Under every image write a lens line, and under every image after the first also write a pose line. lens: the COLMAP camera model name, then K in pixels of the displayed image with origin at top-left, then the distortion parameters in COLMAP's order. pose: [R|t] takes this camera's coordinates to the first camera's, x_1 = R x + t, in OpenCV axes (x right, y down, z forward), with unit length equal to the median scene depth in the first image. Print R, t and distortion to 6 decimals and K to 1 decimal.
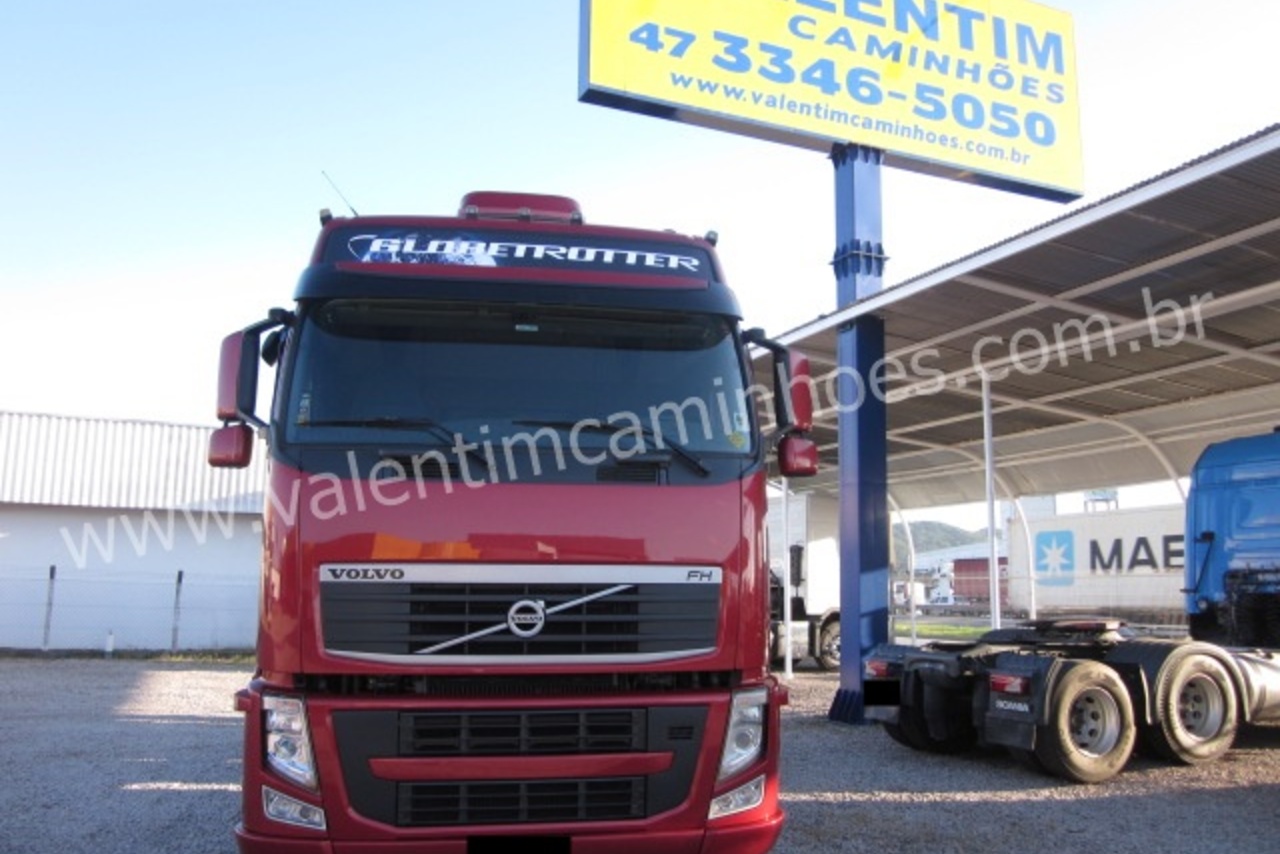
lens RADIAL K [[1022.8, 0, 640.0], [0, 1022.8, 427.0], [0, 0, 1]] dist [-0.040756, -0.001136]
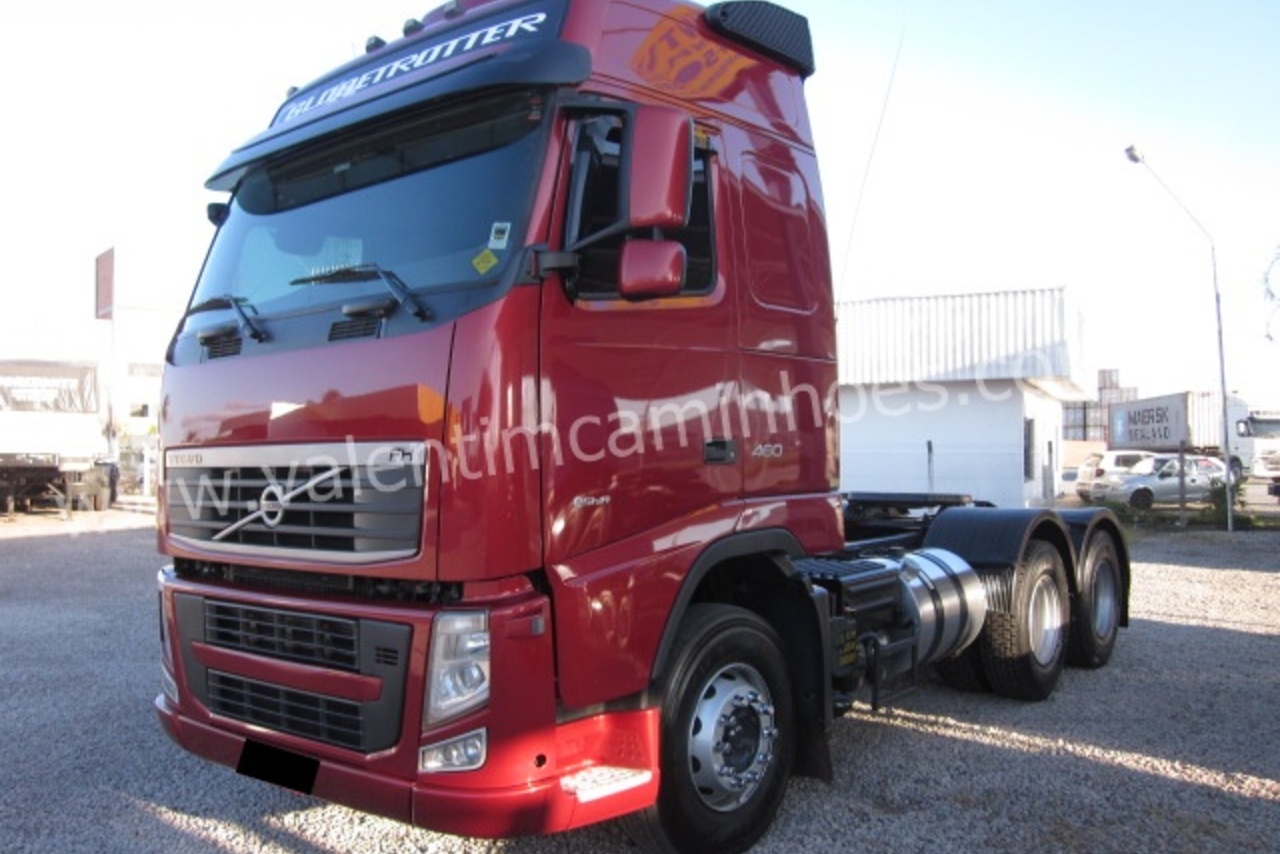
lens RADIAL K [[1035.5, 0, 648.6], [0, 1035.5, 431.1], [0, 0, 1]] dist [-0.045010, 0.000704]
pose [[0.681886, -0.031190, -0.730793, 0.678367], [0.130034, 0.988345, 0.079149, 0.085243], [0.719807, -0.148999, 0.677995, 0.574415]]
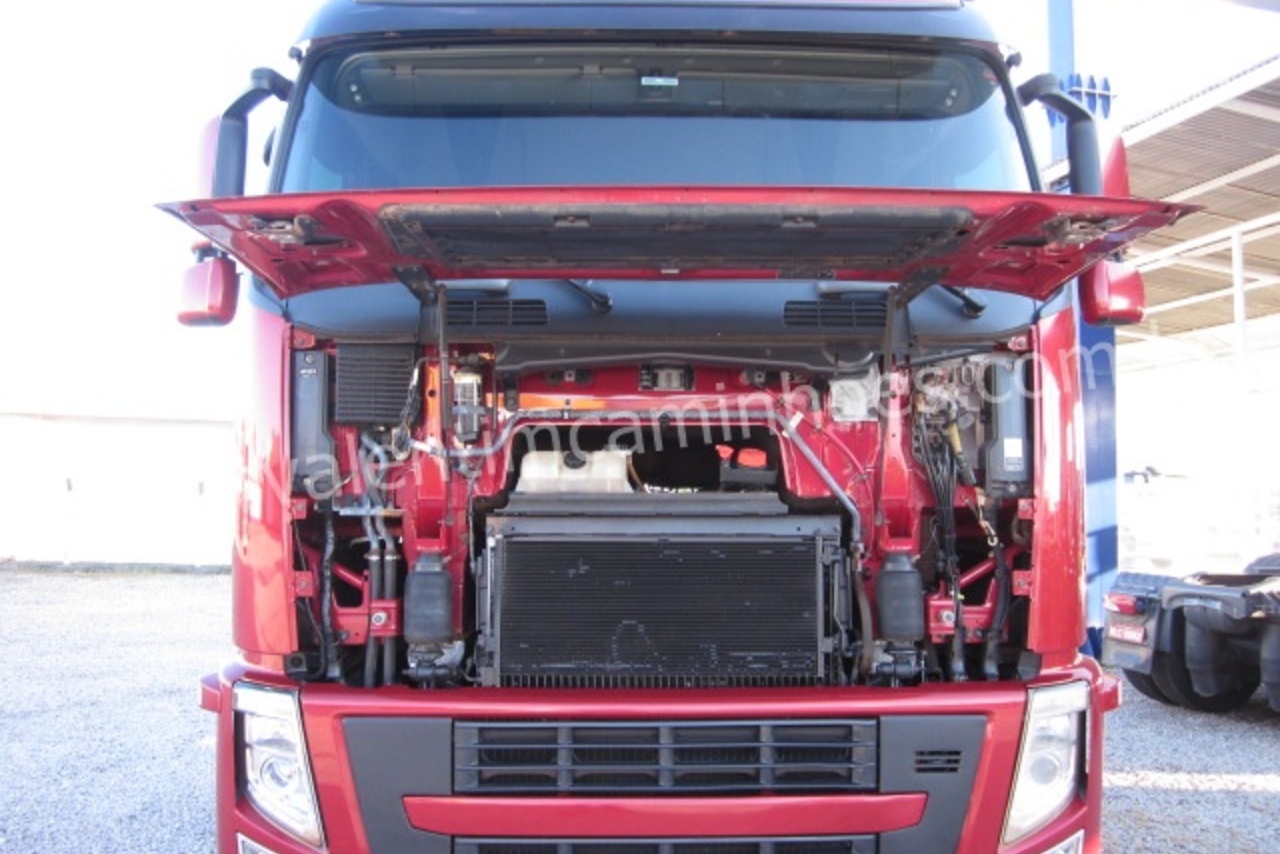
lens RADIAL K [[1035.5, 0, 648.6], [0, 1035.5, 431.1], [0, 0, 1]] dist [-0.045010, 0.000704]
pose [[0.989904, -0.010461, -0.141353, -0.033890], [0.023082, 0.995858, 0.087945, 0.055517], [0.139847, -0.090319, 0.986045, 0.385103]]
